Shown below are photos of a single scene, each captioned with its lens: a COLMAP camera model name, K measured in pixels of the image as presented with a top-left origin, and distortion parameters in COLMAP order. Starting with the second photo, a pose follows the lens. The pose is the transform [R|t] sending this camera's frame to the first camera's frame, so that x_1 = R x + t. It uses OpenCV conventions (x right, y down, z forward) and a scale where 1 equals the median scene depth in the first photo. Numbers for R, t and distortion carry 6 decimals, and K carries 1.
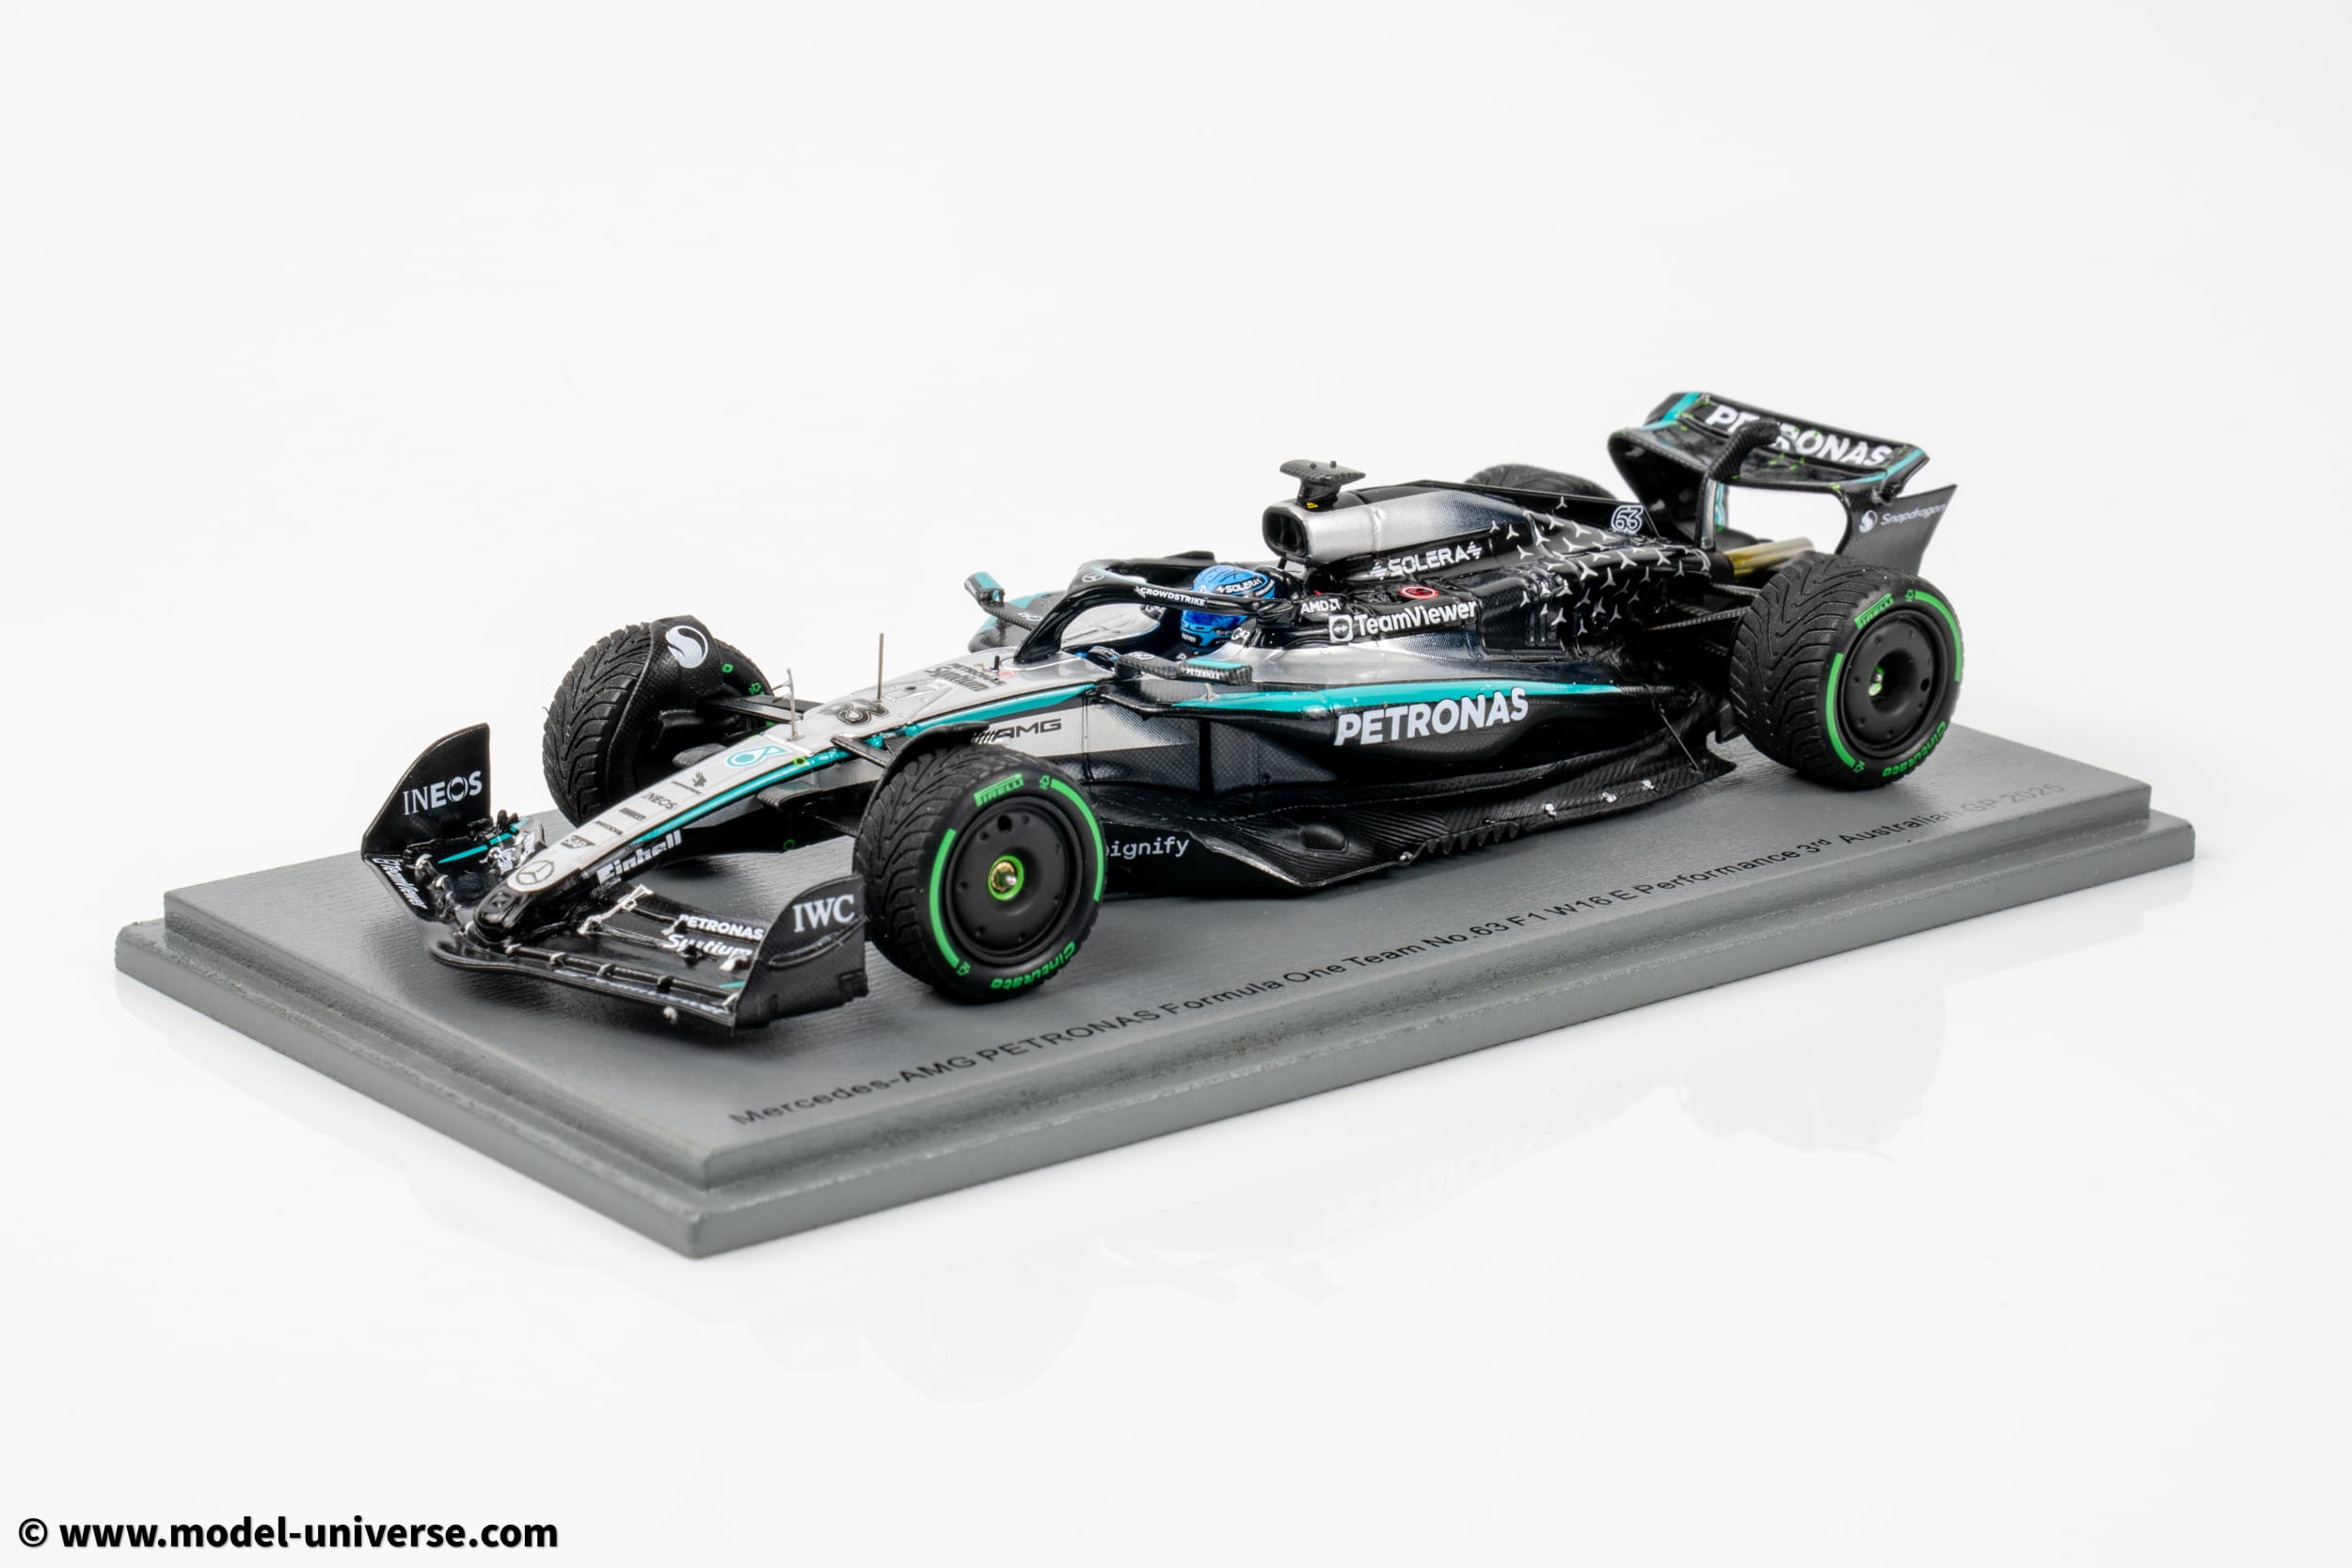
lens RADIAL K [[5689.4, 0, 1176.0], [0, 5689.4, 784.0], [0, 0, 1]] dist [-0.019388, -0.009437]
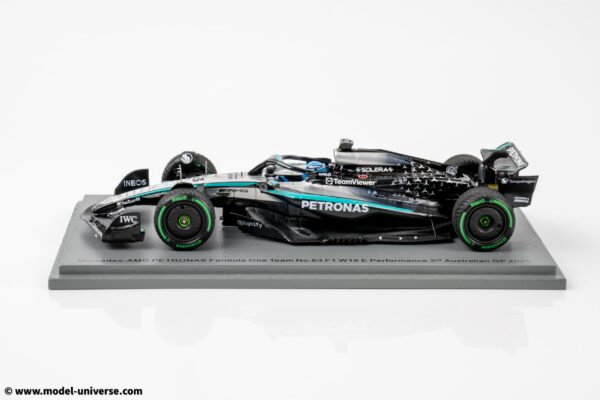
lens RADIAL K [[1451.5, 0, 300.0], [0, 1451.5, 200.0], [0, 0, 1]] dist [-0.019388, -0.009437]
pose [[0.811321, 0.172297, -0.558635, 0.584378], [-0.178034, 0.983012, 0.044622, -0.056575], [0.556833, 0.063254, 0.828213, 0.162384]]
